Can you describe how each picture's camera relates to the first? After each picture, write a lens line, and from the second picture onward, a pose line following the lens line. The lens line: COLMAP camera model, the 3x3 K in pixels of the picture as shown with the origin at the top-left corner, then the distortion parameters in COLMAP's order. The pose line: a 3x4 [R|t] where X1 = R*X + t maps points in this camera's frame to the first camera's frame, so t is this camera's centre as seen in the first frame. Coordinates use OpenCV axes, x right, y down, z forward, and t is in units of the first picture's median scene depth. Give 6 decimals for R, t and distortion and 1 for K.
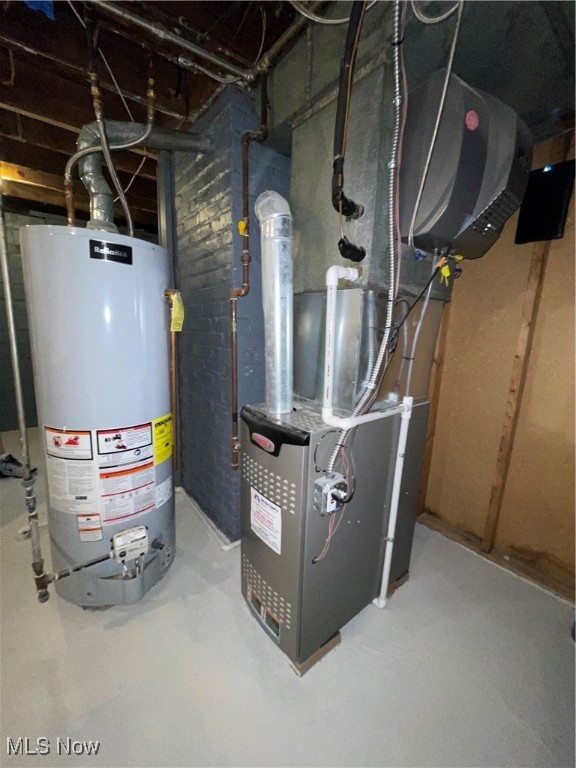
lens RADIAL K [[308.4, 0, 288.0], [0, 308.4, 384.0], [0, 0, 1]] dist [-0.002602, -0.000286]
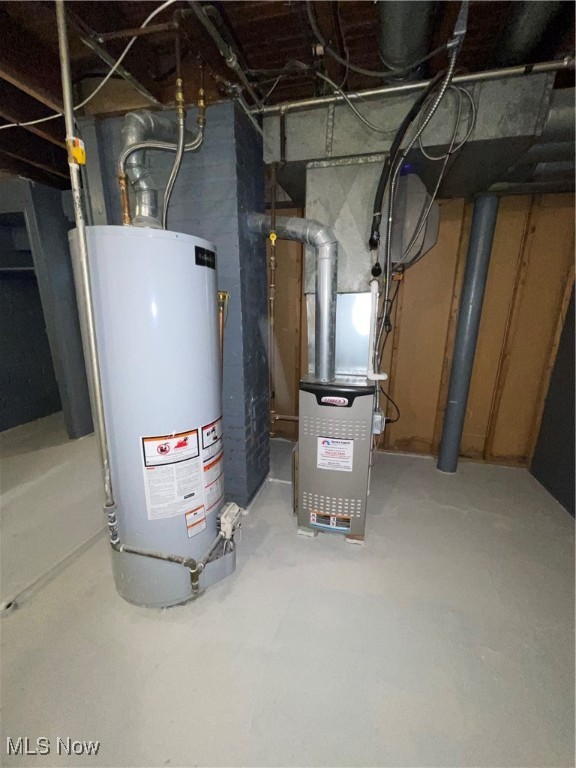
lens RADIAL K [[308.4, 0, 288.0], [0, 308.4, 384.0], [0, 0, 1]] dist [-0.002602, -0.000286]
pose [[0.799314, -0.176304, 0.574469, -0.971275], [0.138910, 0.984310, 0.108806, -0.070171], [-0.584638, -0.007171, 0.811262, -0.036102]]
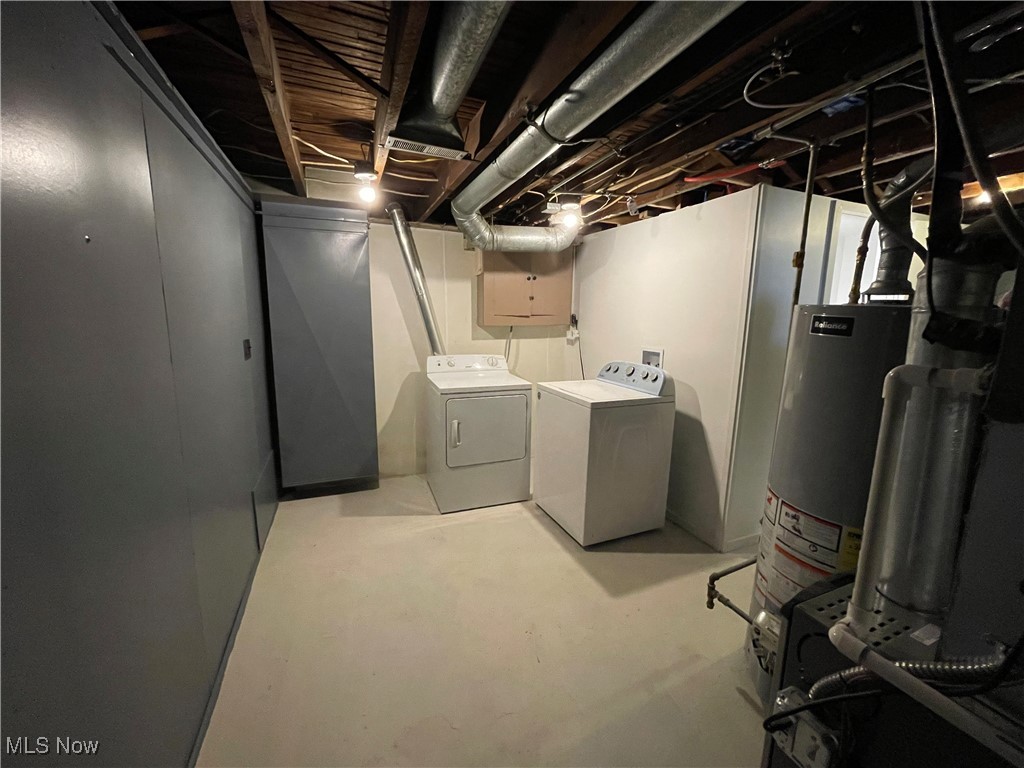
lens RADIAL K [[411.2, 0, 513.7], [0, 411.2, 377.7], [0, 0, 1]] dist [-0.002602, -0.000286]
pose [[-0.269349, 0.115849, -0.956049, 0.817647], [-0.213085, 0.960964, 0.176477, -0.272398], [0.939173, 0.251253, -0.234149, 0.406344]]
